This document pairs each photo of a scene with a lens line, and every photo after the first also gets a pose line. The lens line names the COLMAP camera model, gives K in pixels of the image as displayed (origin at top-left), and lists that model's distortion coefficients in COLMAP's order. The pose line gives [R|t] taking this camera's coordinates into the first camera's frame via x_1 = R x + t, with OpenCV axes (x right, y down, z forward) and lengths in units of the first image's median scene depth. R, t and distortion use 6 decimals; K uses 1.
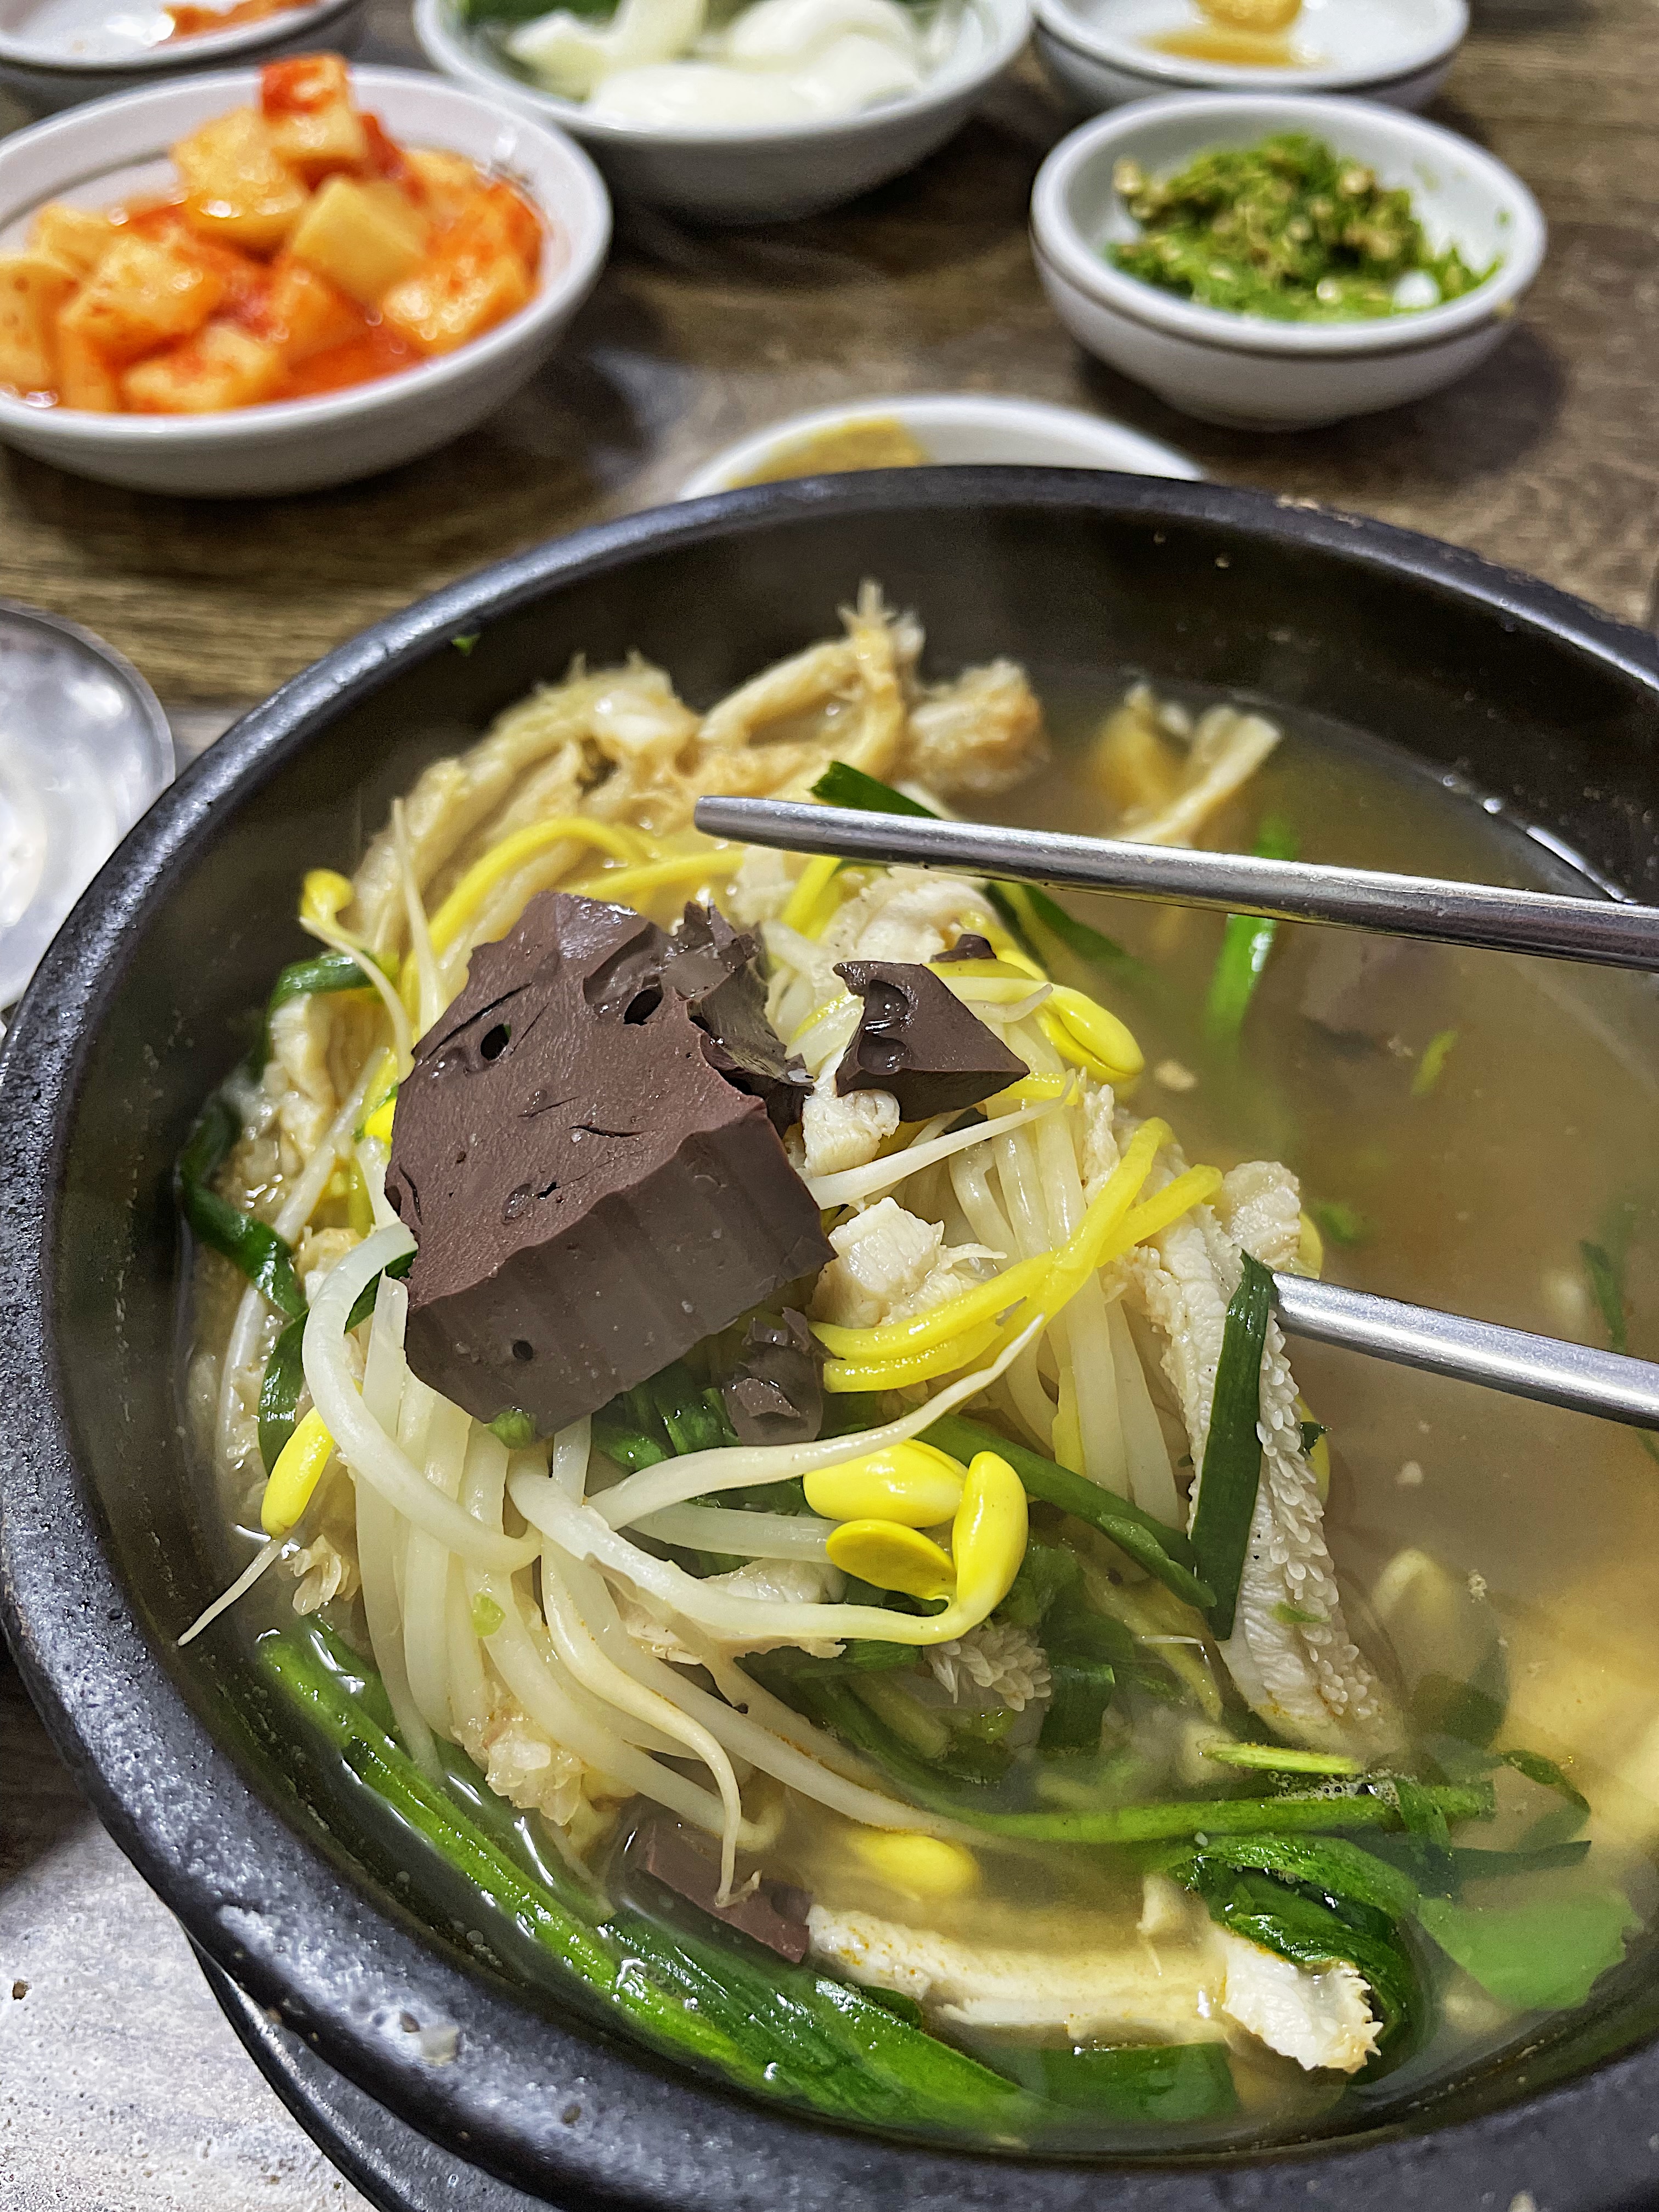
lens RADIAL K [[1684.3, 0, 829.5], [0, 1684.3, 1106.0], [0, 0, 1]] dist [0.034940, -0.083698]
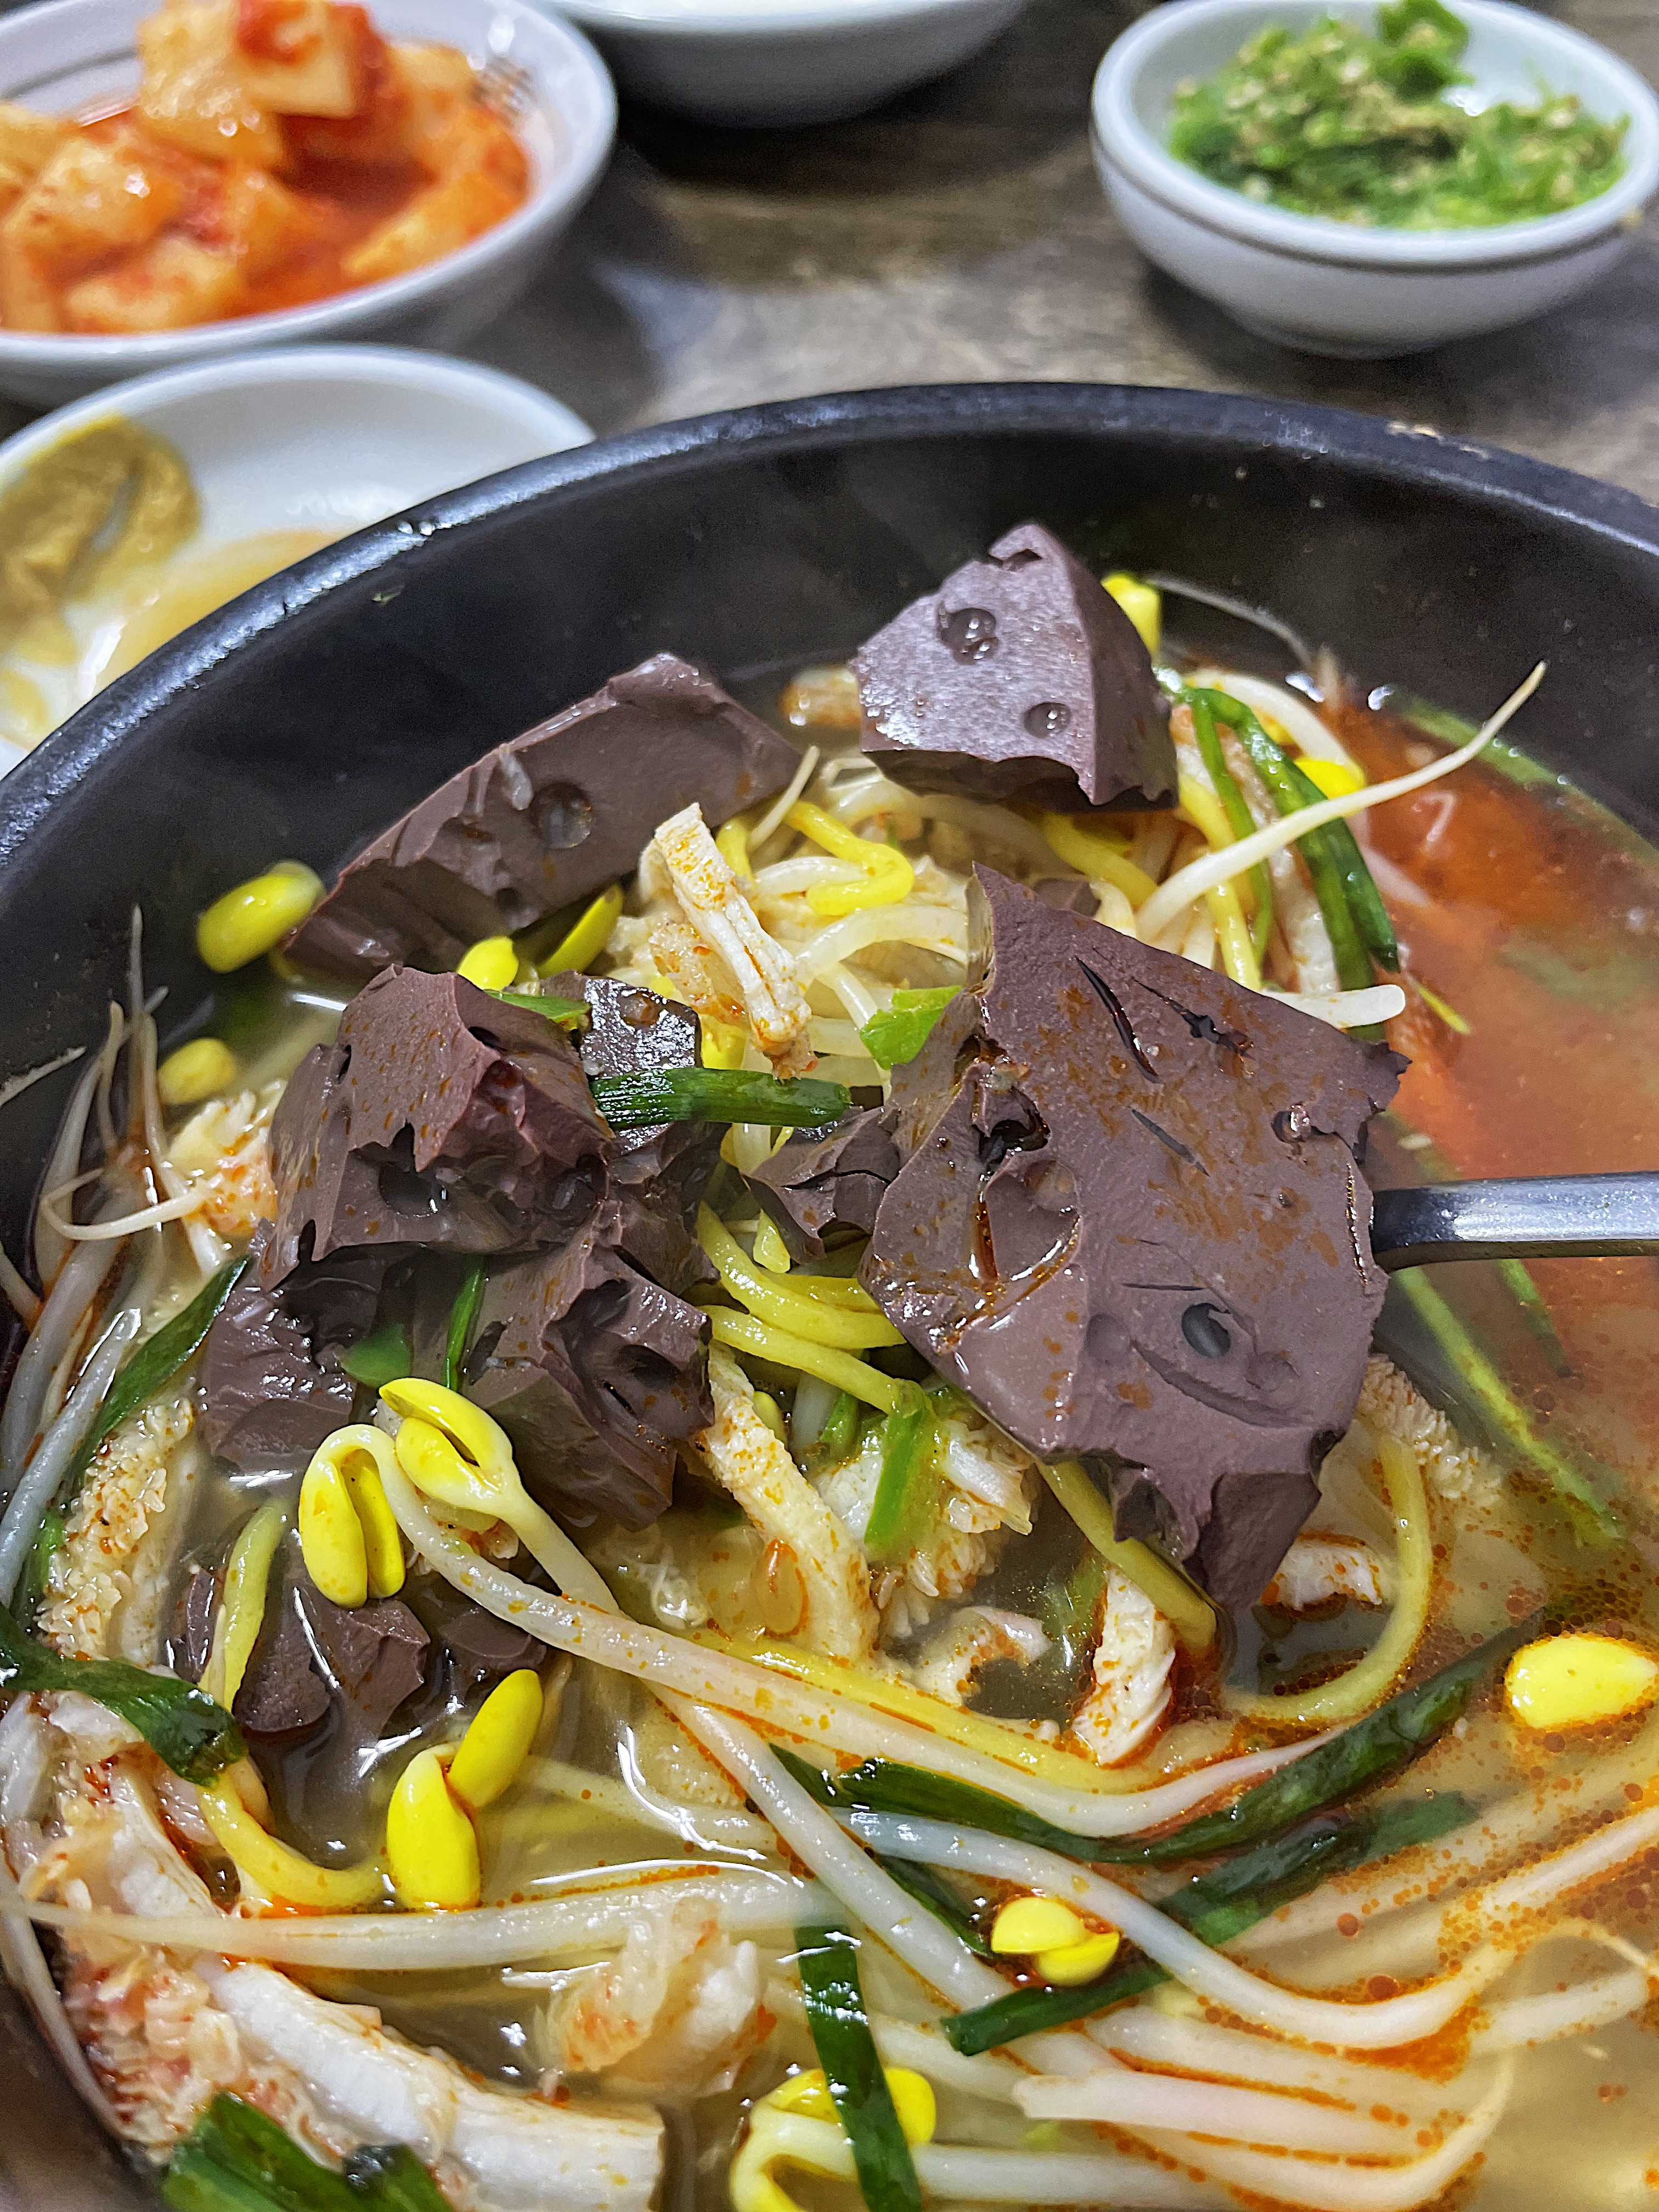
lens RADIAL K [[1707.8, 0, 829.5], [0, 1707.8, 1106.0], [0, 0, 1]] dist [0.035175, -0.096406]
pose [[0.999592, 0.013157, -0.025354, 0.012739], [-0.012533, 0.999618, 0.024628, -0.028057], [0.025668, -0.024300, 0.999375, 0.093719]]
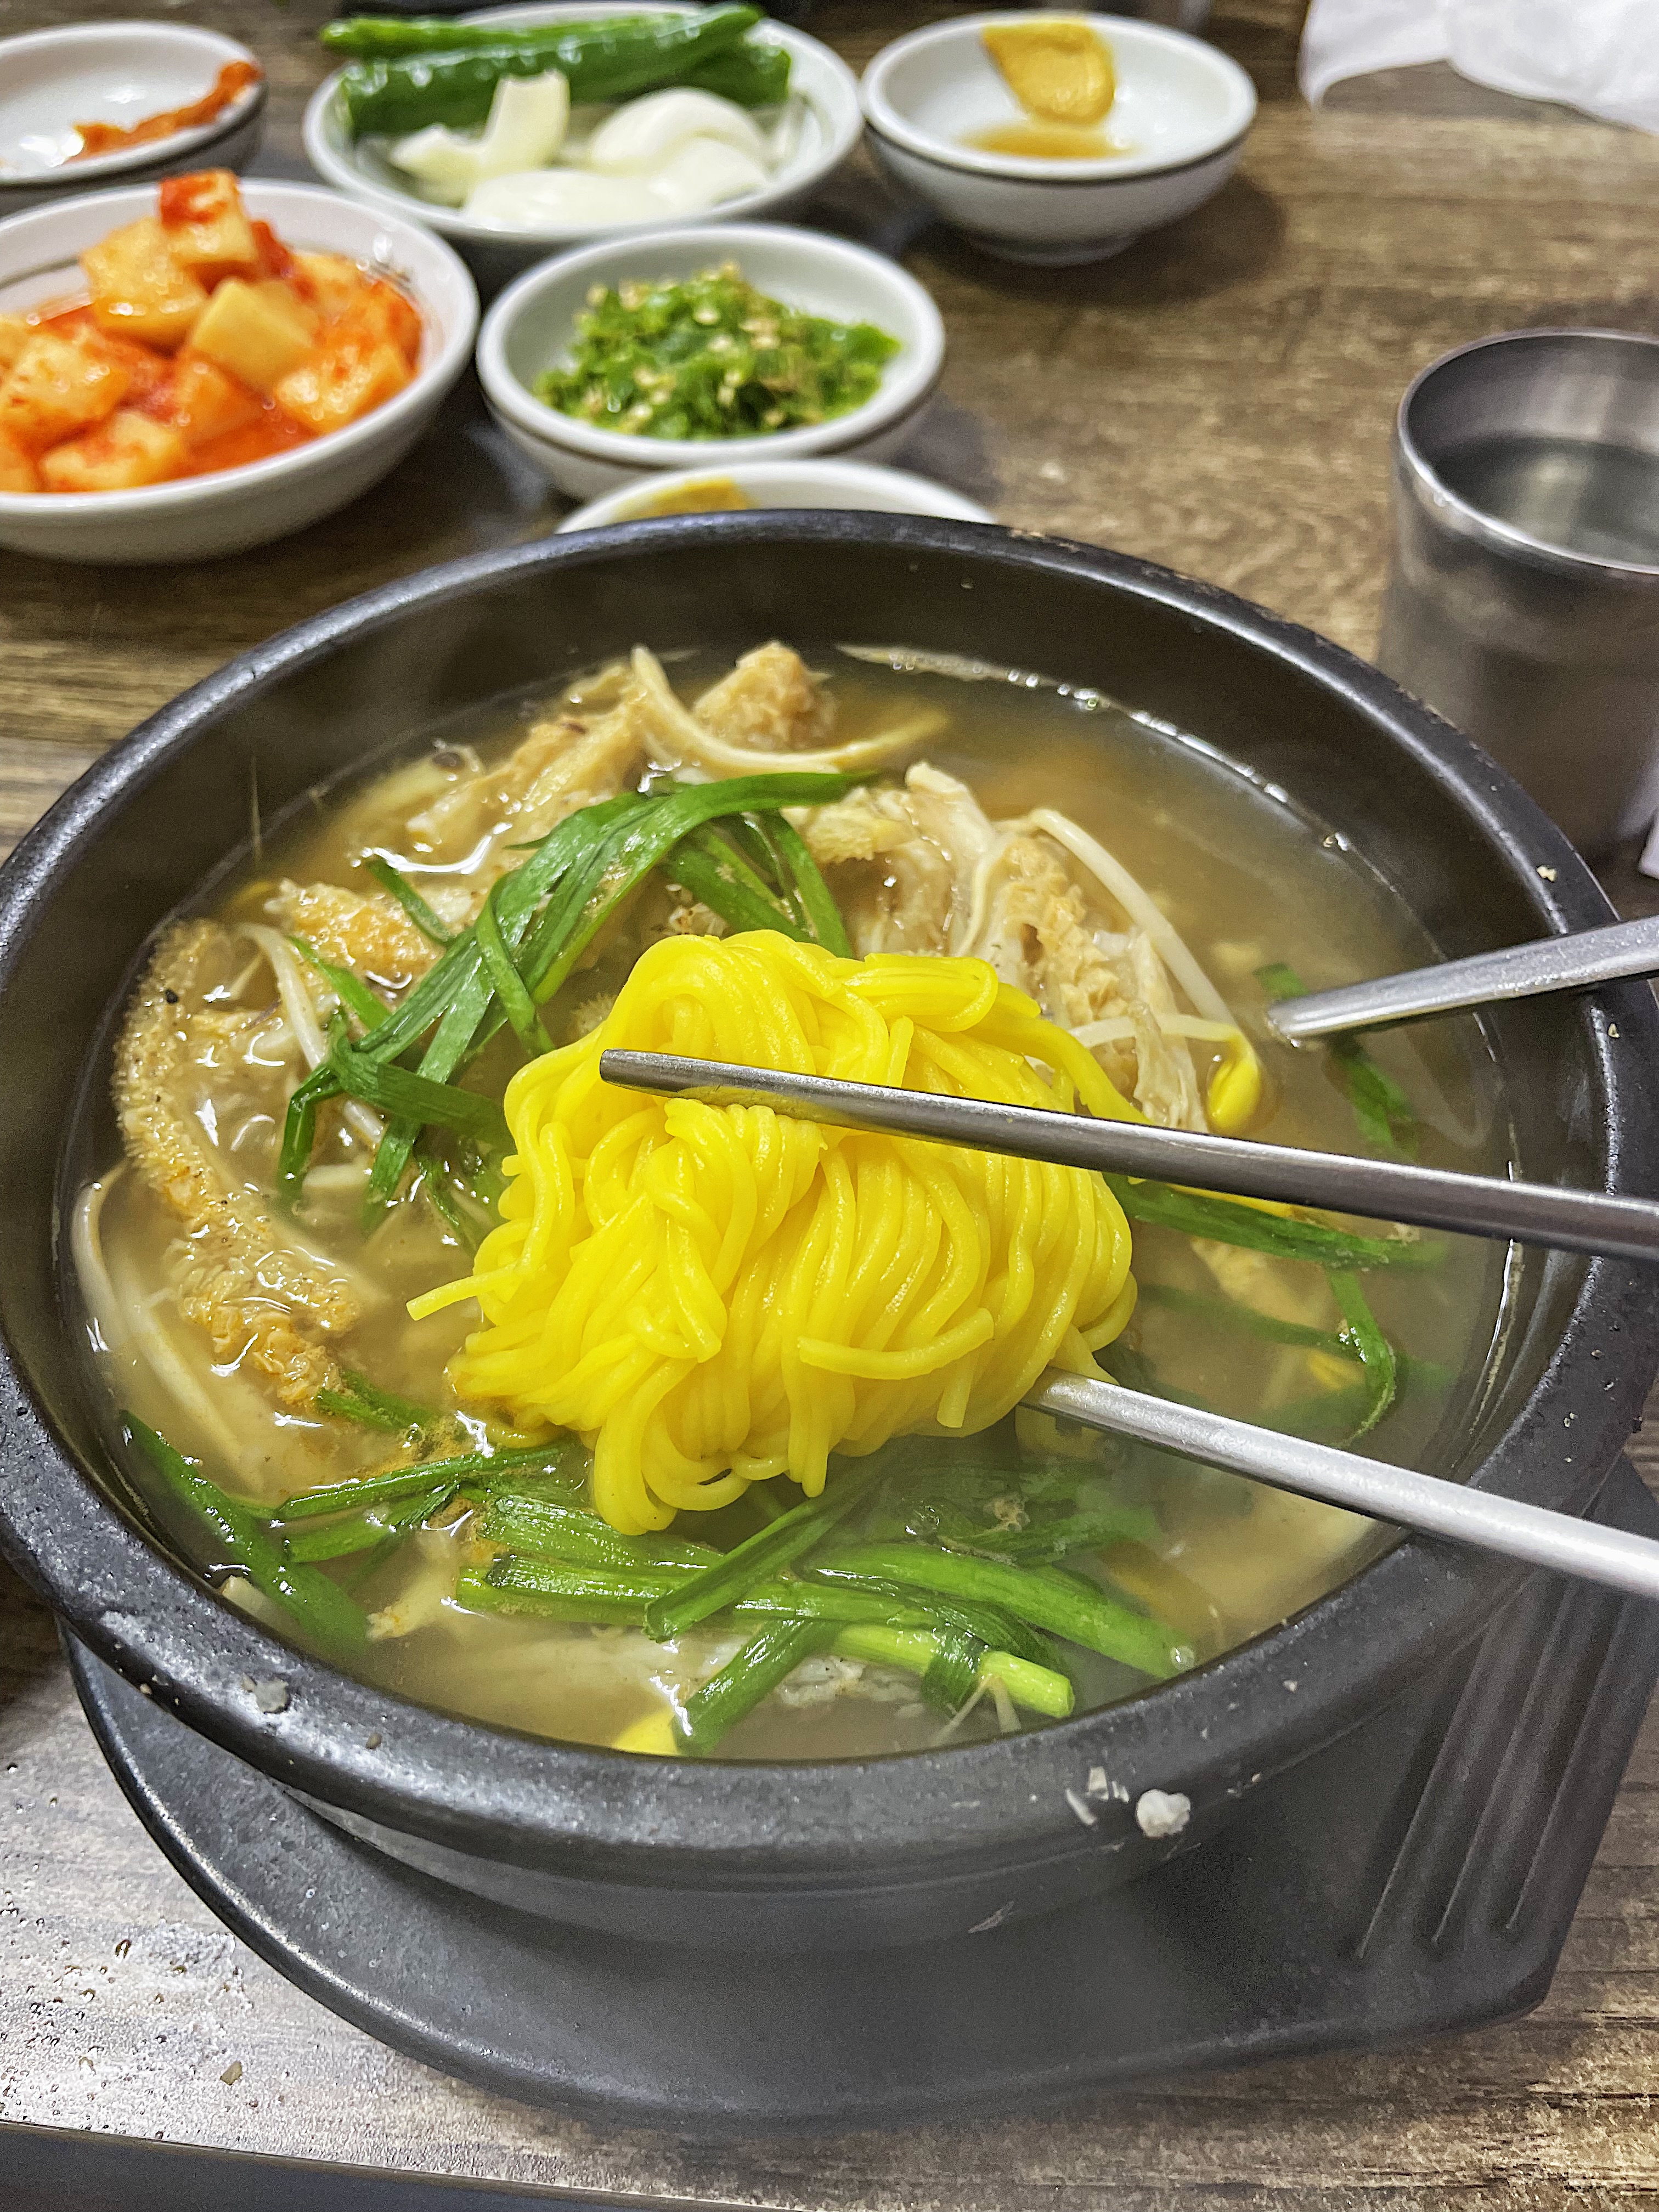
lens RADIAL K [[1678.2, 0, 818.6], [0, 1678.2, 1101.8], [0, 0, 1]] dist [-0.008639, -0.010744]
pose [[0.999128, -0.035271, 0.022362, 0.052286], [0.036049, 0.998722, -0.035418, 0.046073], [-0.021084, 0.036194, 0.999122, -0.093179]]
